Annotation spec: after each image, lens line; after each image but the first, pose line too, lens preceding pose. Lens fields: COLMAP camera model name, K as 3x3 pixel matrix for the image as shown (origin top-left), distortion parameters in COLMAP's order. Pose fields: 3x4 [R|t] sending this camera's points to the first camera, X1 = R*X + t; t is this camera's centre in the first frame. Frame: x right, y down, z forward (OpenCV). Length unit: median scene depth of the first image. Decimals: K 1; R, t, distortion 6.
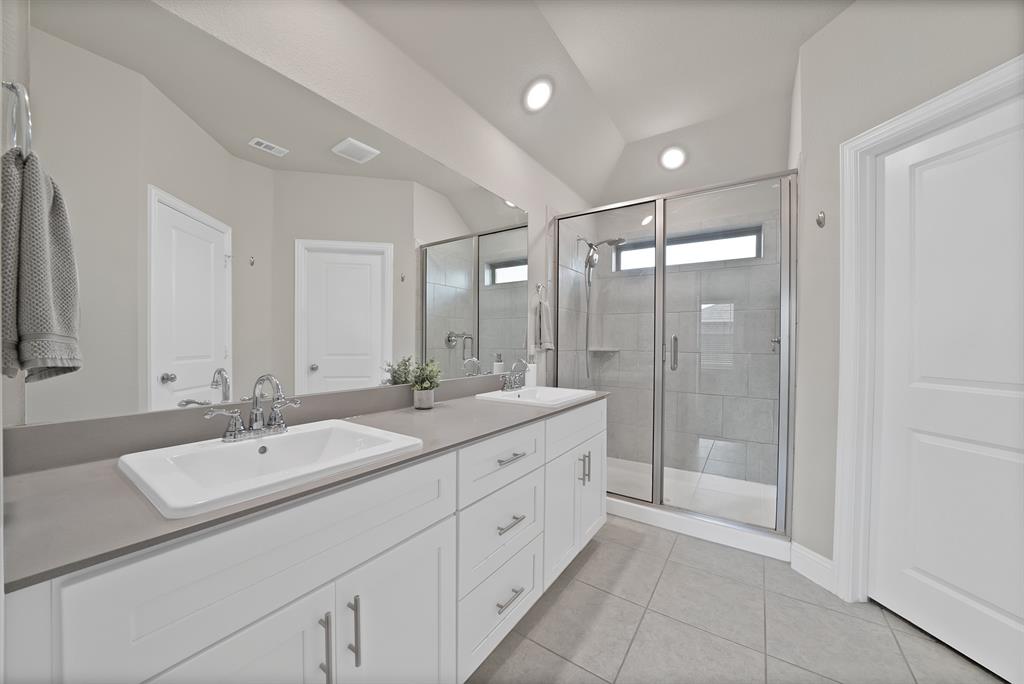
lens RADIAL K [[369.6, 0, 513.6], [0, 369.6, 345.2], [0, 0, 1]] dist [-0.002414, -0.000044]
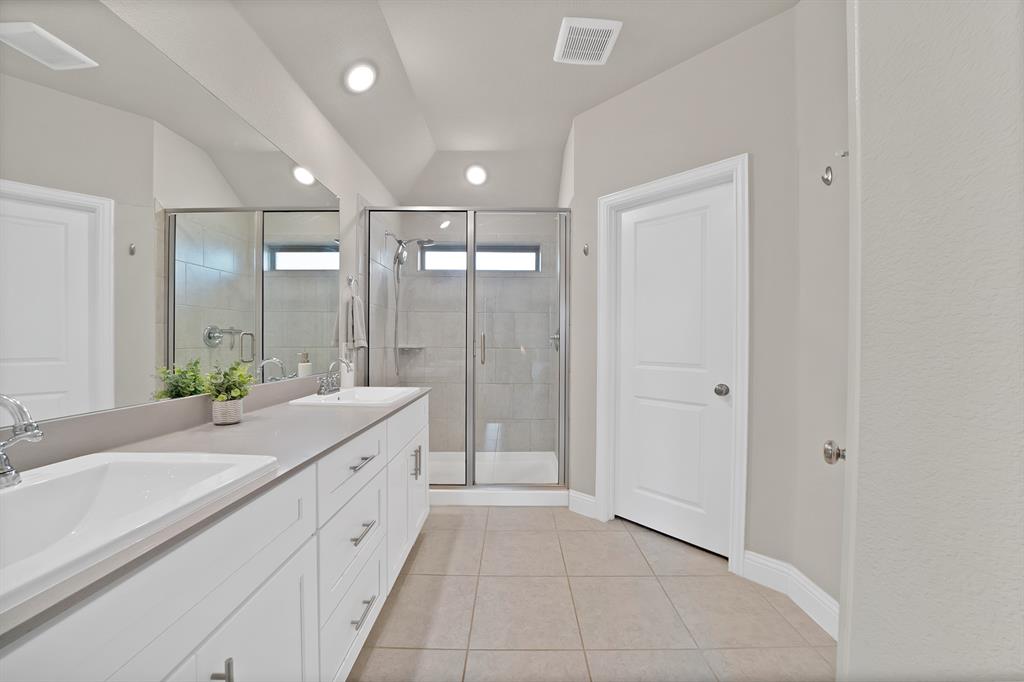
lens RADIAL K [[369.6, 0, 513.6], [0, 369.6, 344.2], [0, 0, 1]] dist [-0.002414, -0.000044]
pose [[0.837877, -0.008627, 0.545791, -0.103837], [0.005652, 0.999959, 0.007129, -0.001183], [-0.545830, -0.002888, 0.837891, -0.000337]]
